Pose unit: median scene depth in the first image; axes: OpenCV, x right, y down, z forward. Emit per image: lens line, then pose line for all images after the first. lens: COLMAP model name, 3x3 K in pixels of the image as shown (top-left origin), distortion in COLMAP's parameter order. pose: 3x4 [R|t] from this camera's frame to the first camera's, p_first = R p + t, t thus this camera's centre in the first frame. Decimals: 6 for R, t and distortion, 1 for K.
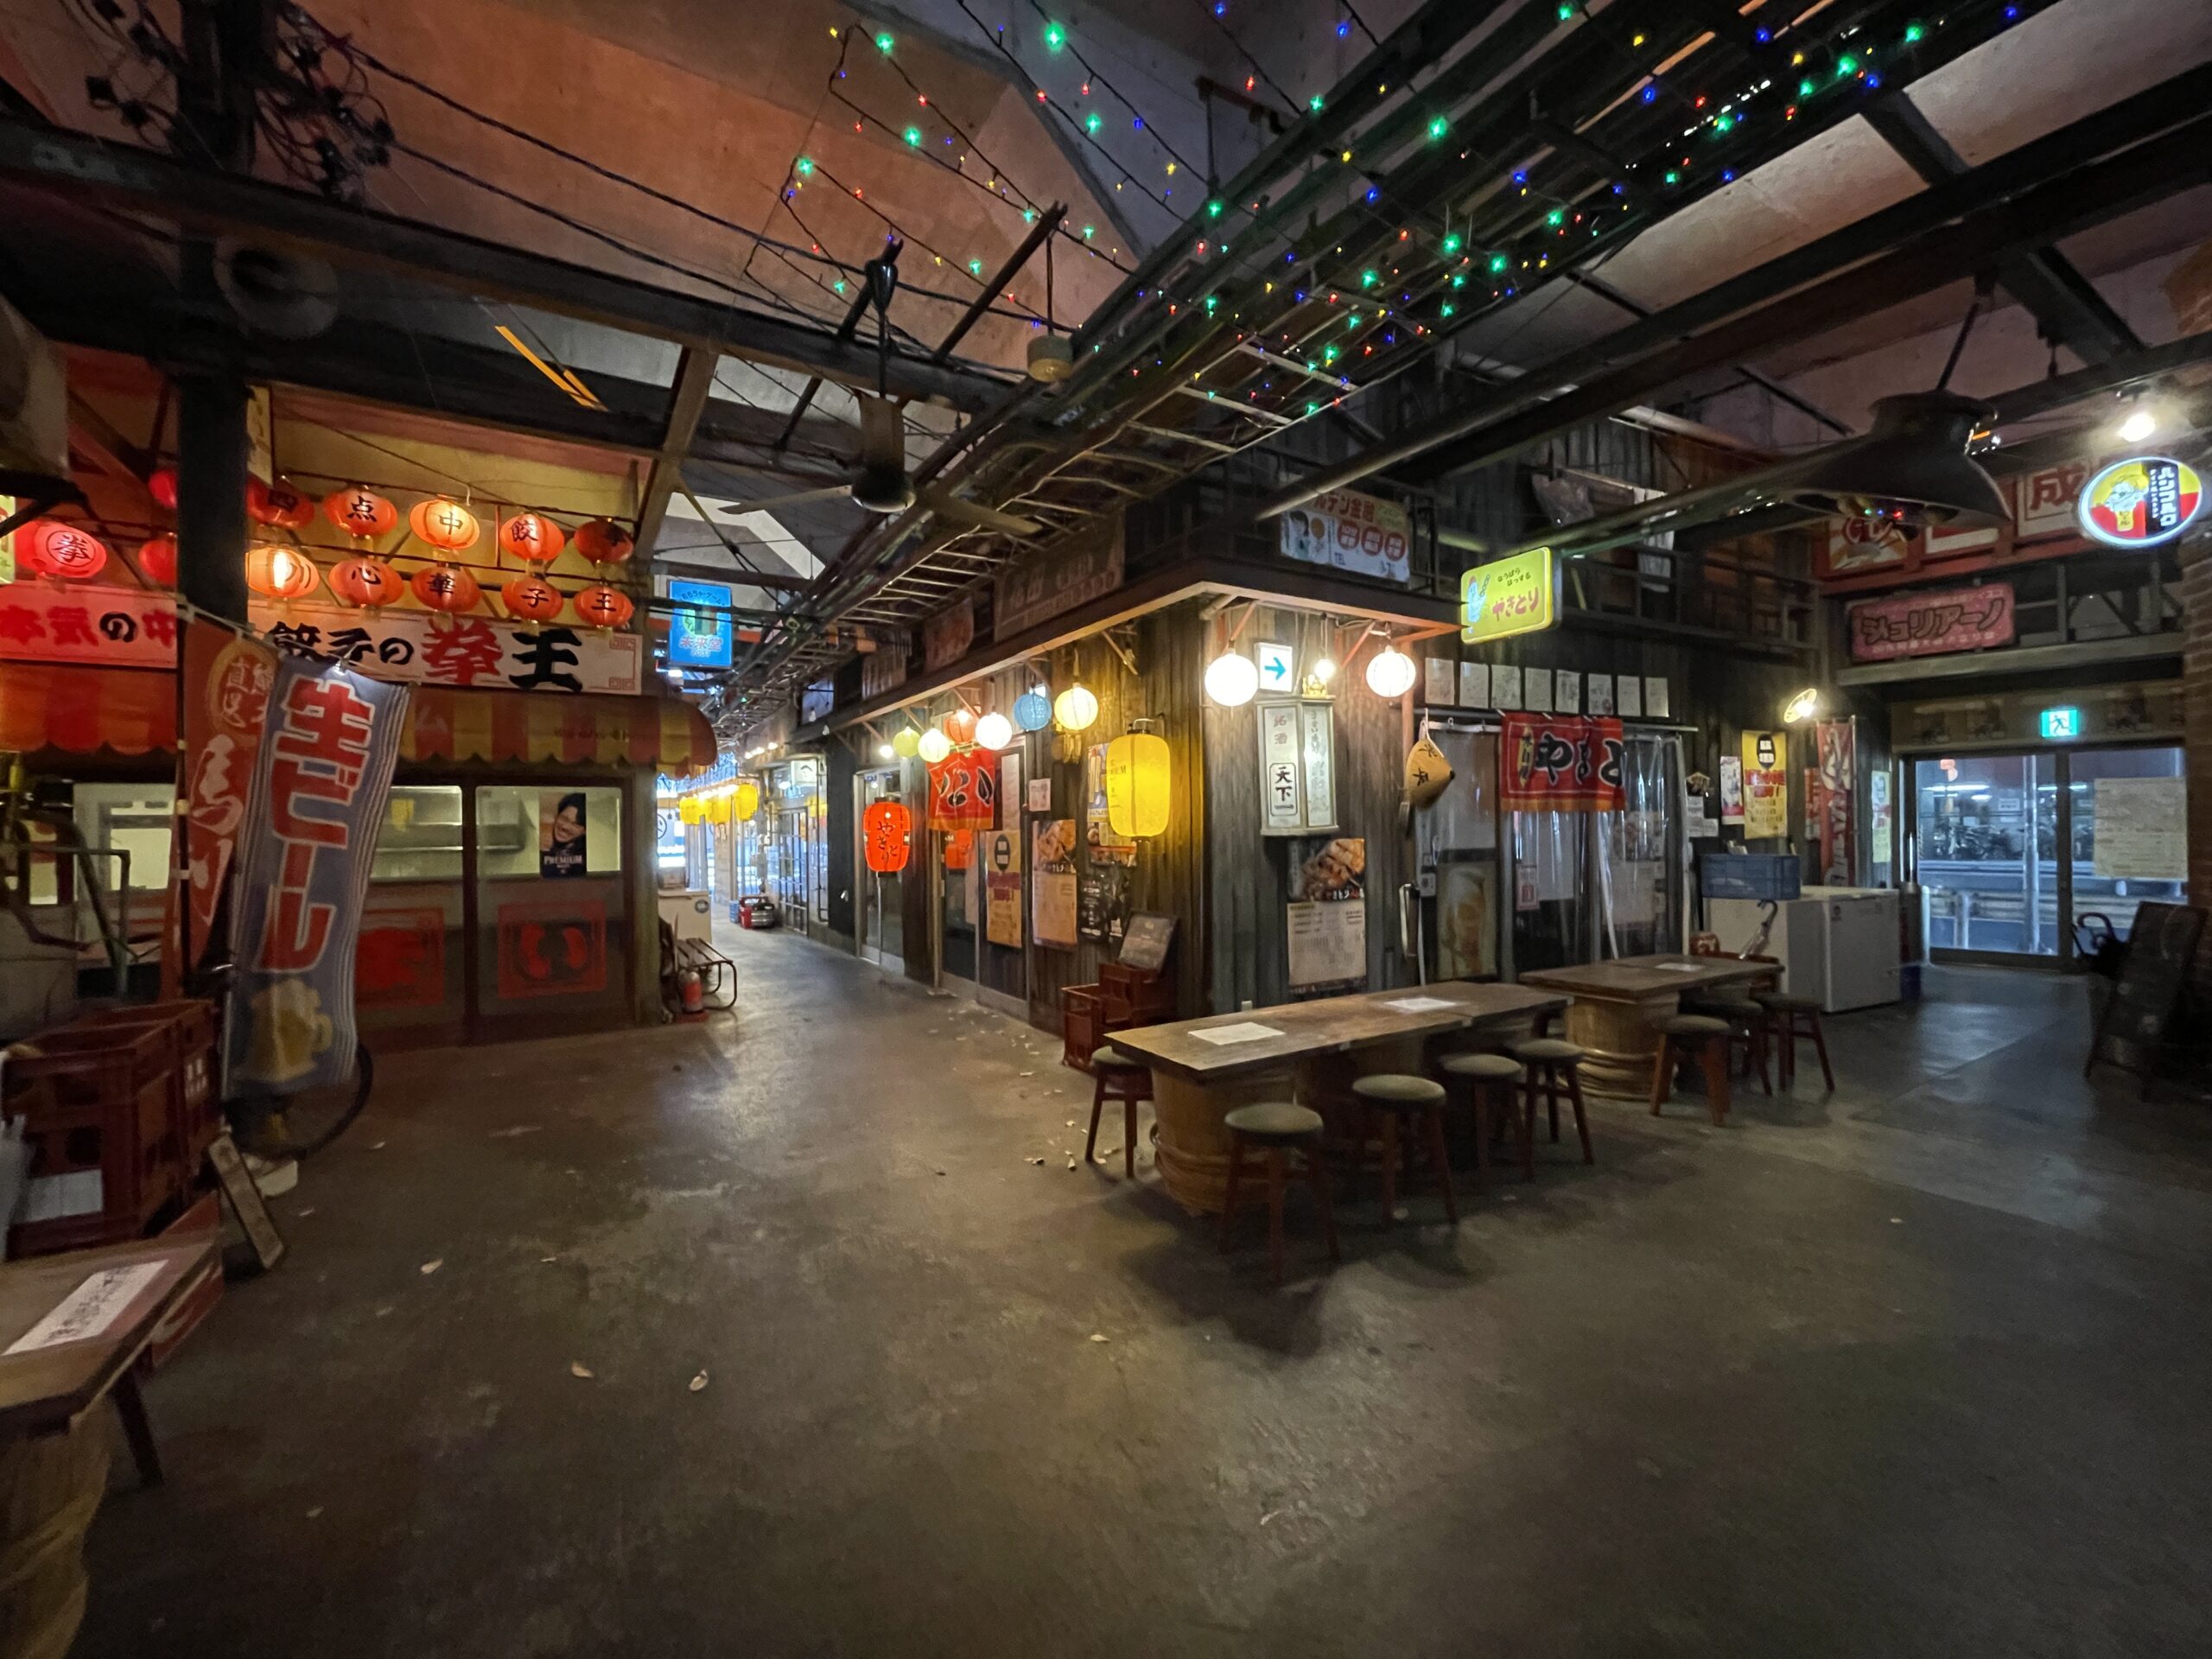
lens RADIAL K [[897.6, 0, 1106.0], [0, 897.6, 829.5], [0, 0, 1]] dist [-0.001769, -0.000521]
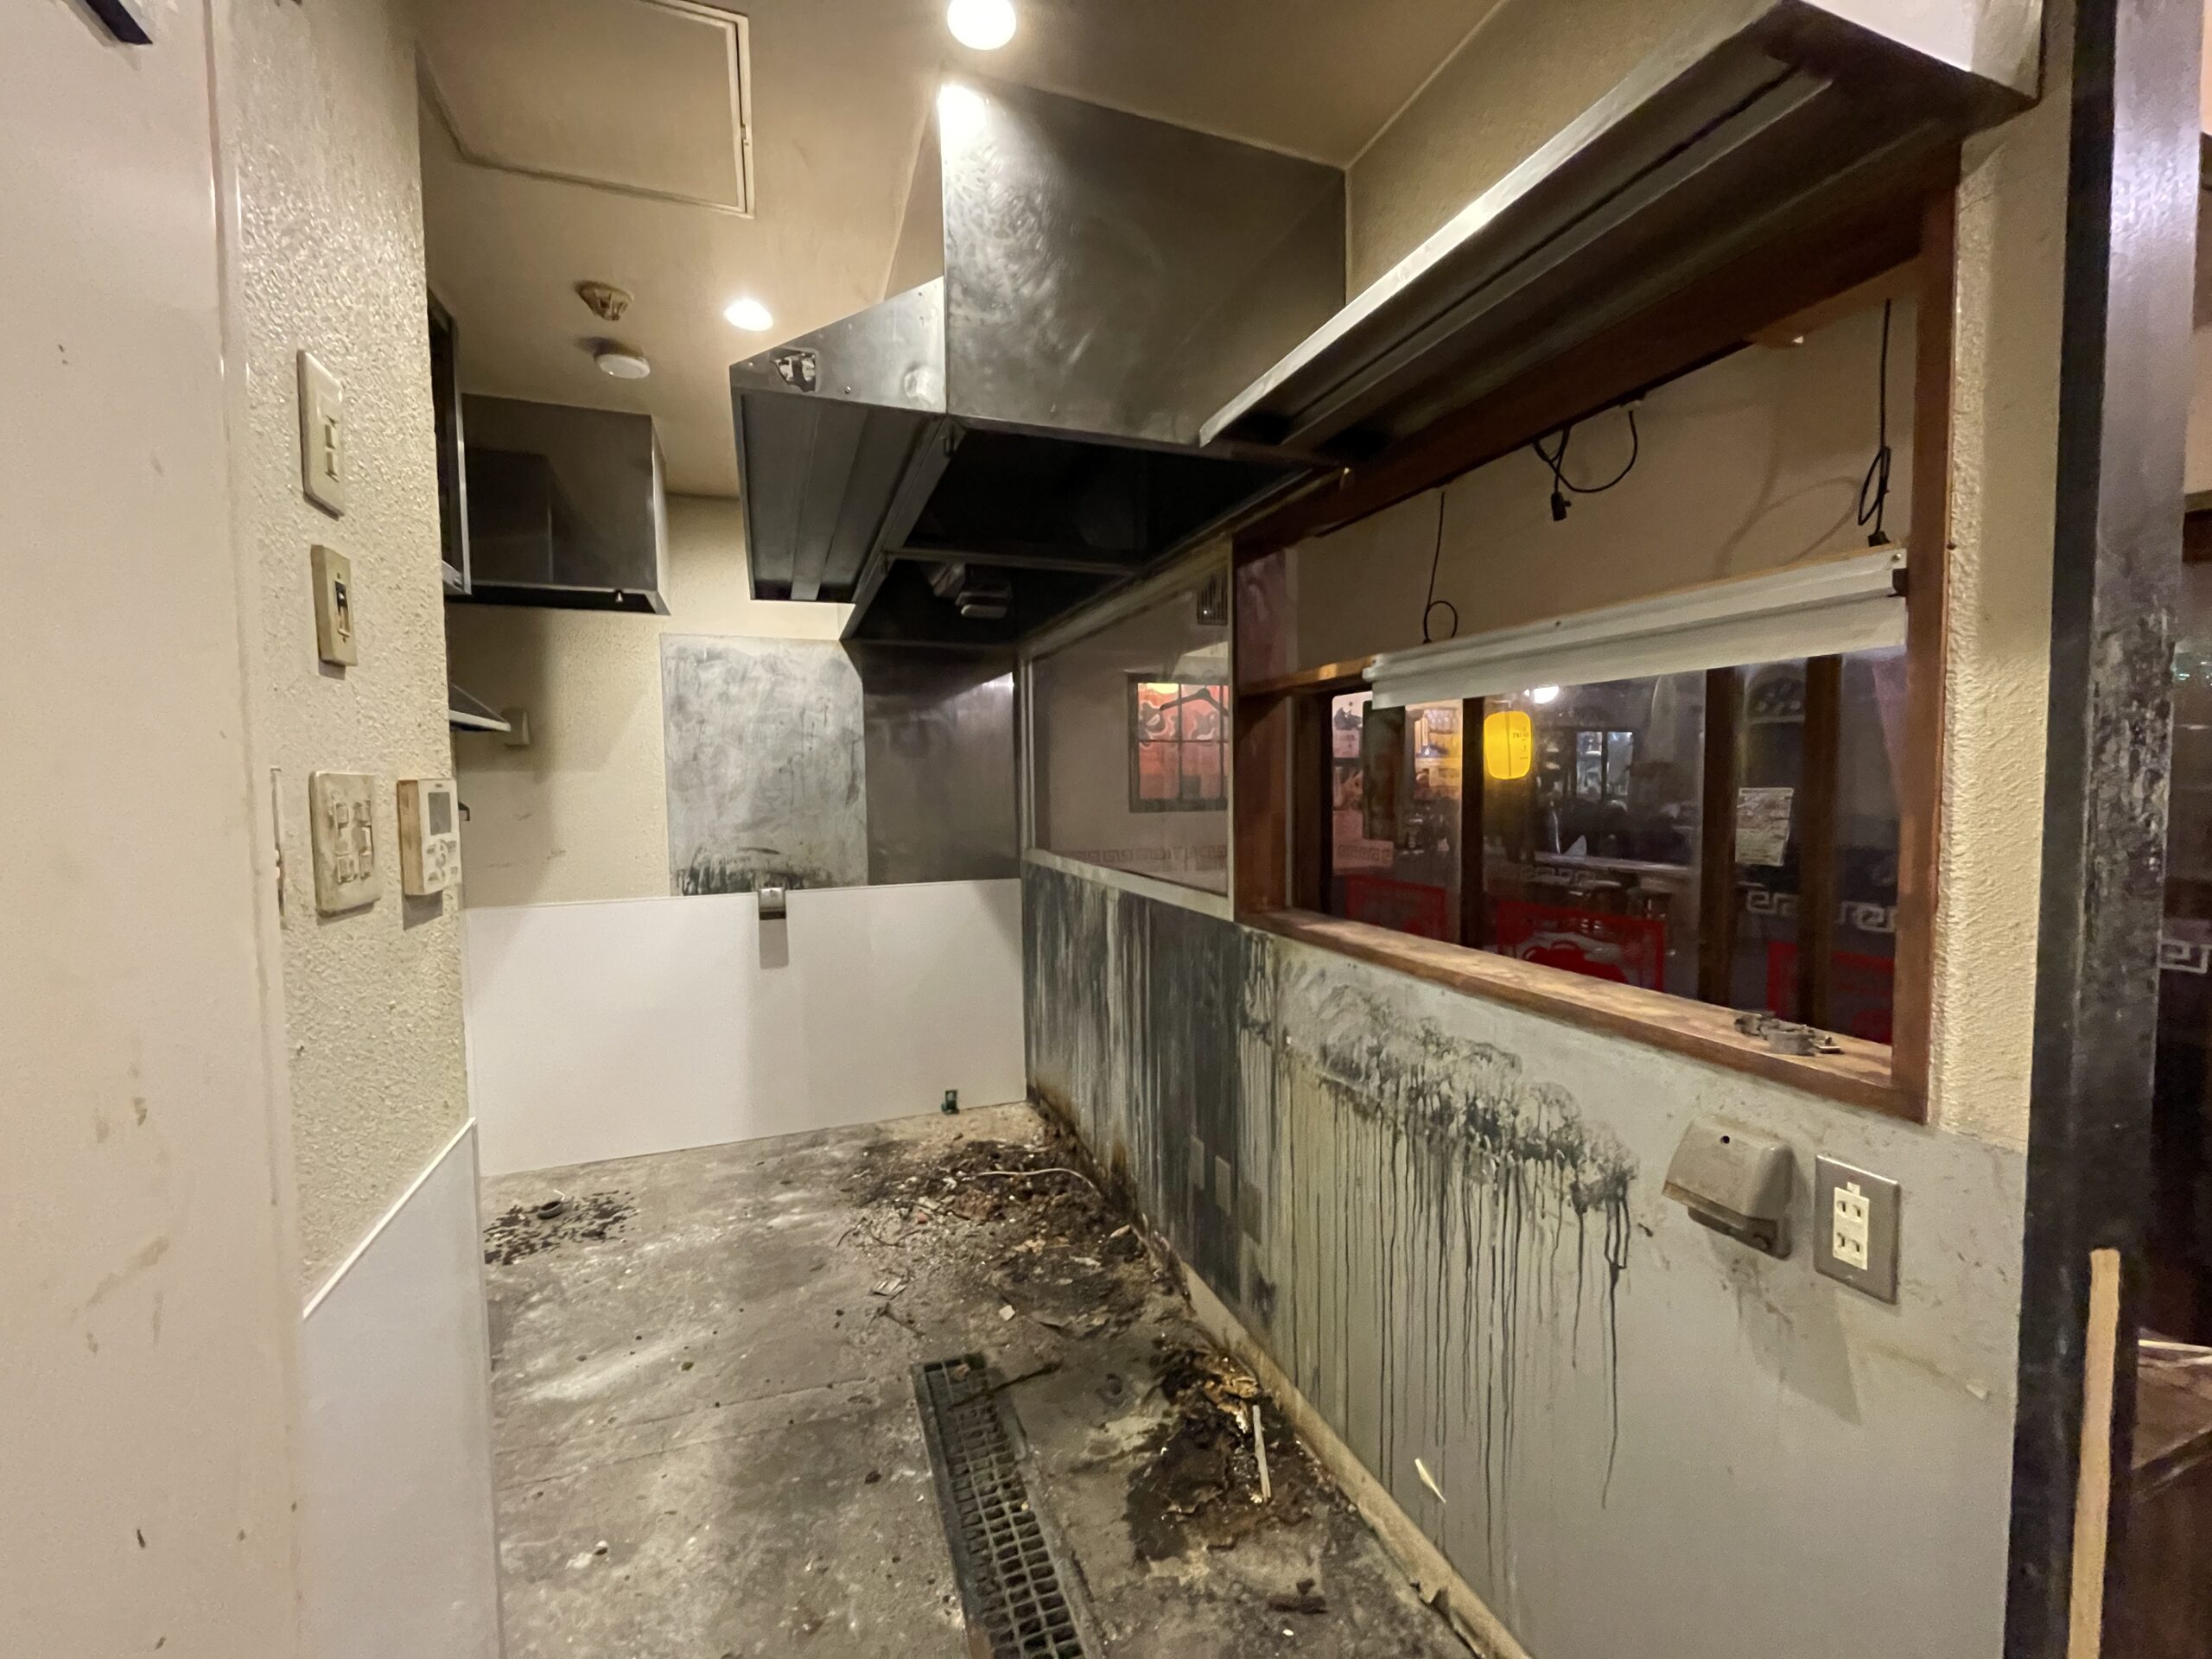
lens RADIAL K [[897.6, 0, 1106.0], [0, 897.6, 829.5], [0, 0, 1]] dist [-0.001769, -0.000521]
pose [[0.191252, -0.042804, 0.980607, -1.310057], [0.006027, 0.999081, 0.042435, 0.021166], [-0.981523, -0.002206, 0.191334, 1.123678]]
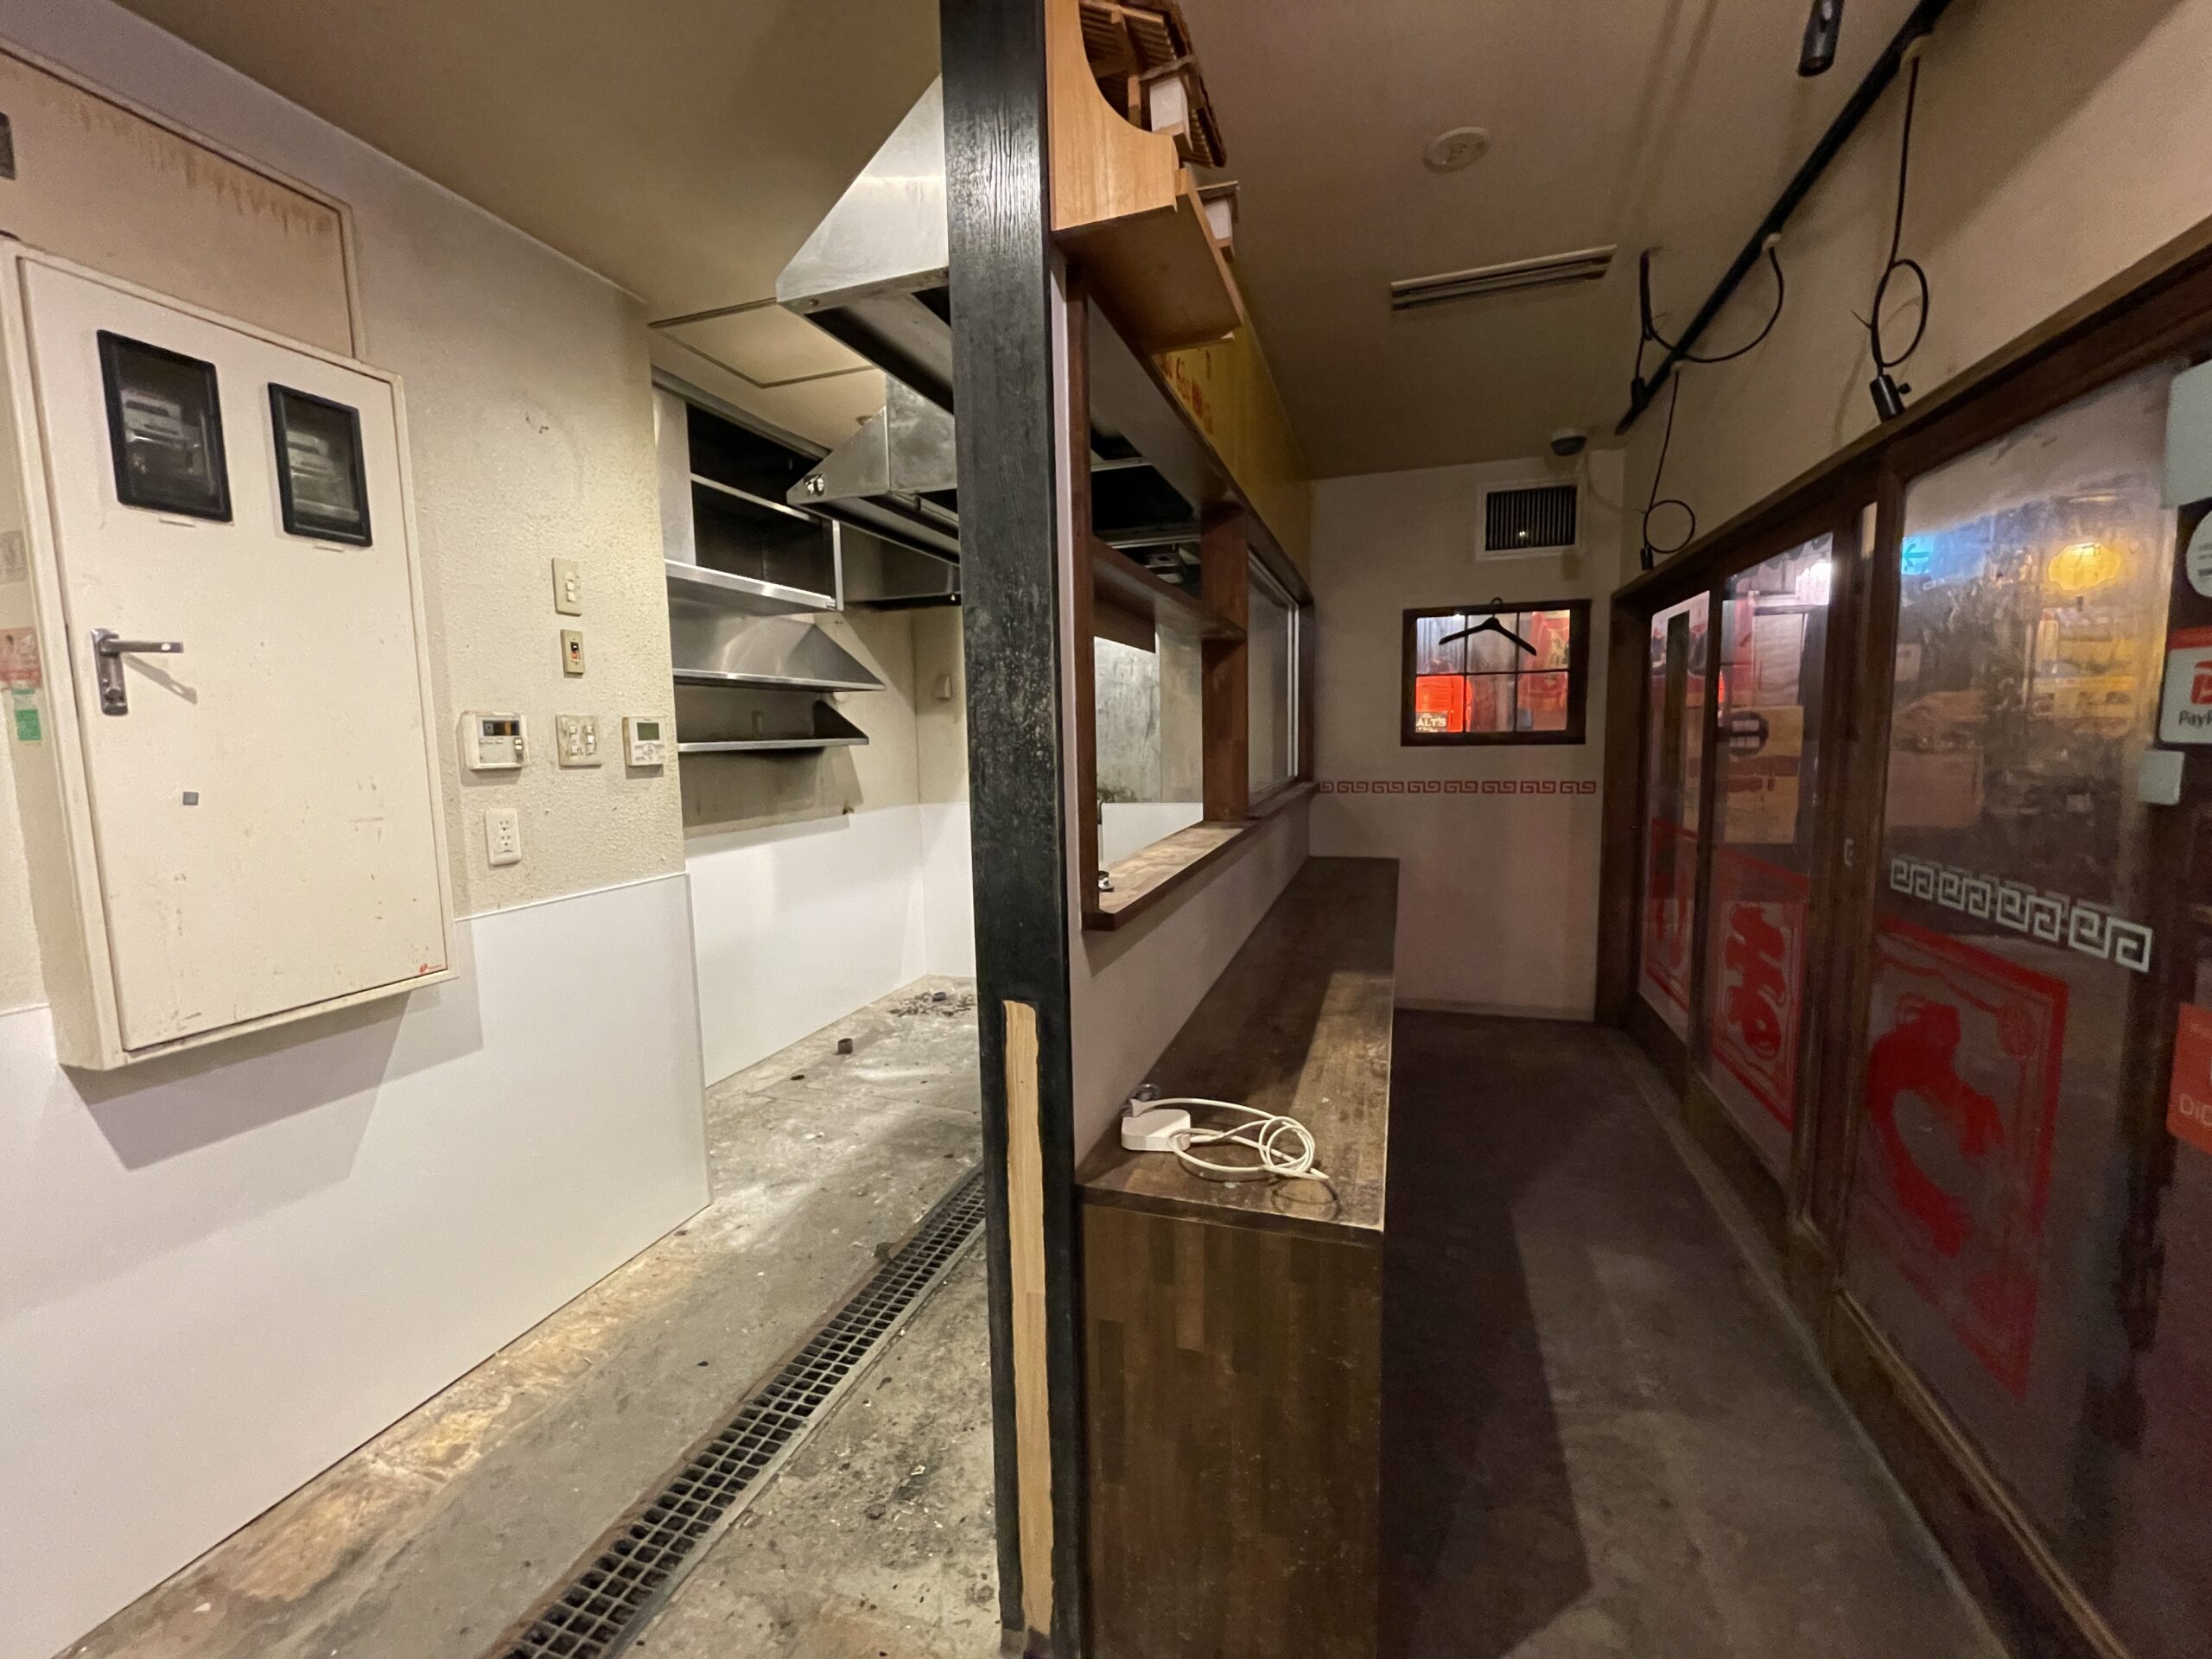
lens RADIAL K [[897.6, 0, 1106.0], [0, 897.6, 829.5], [0, 0, 1]] dist [-0.001769, -0.000521]
pose [[0.762744, -0.071756, 0.642707, -1.271638], [0.007959, 0.994791, 0.101620, 0.028642], [-0.646651, -0.072395, 0.759343, 0.851014]]
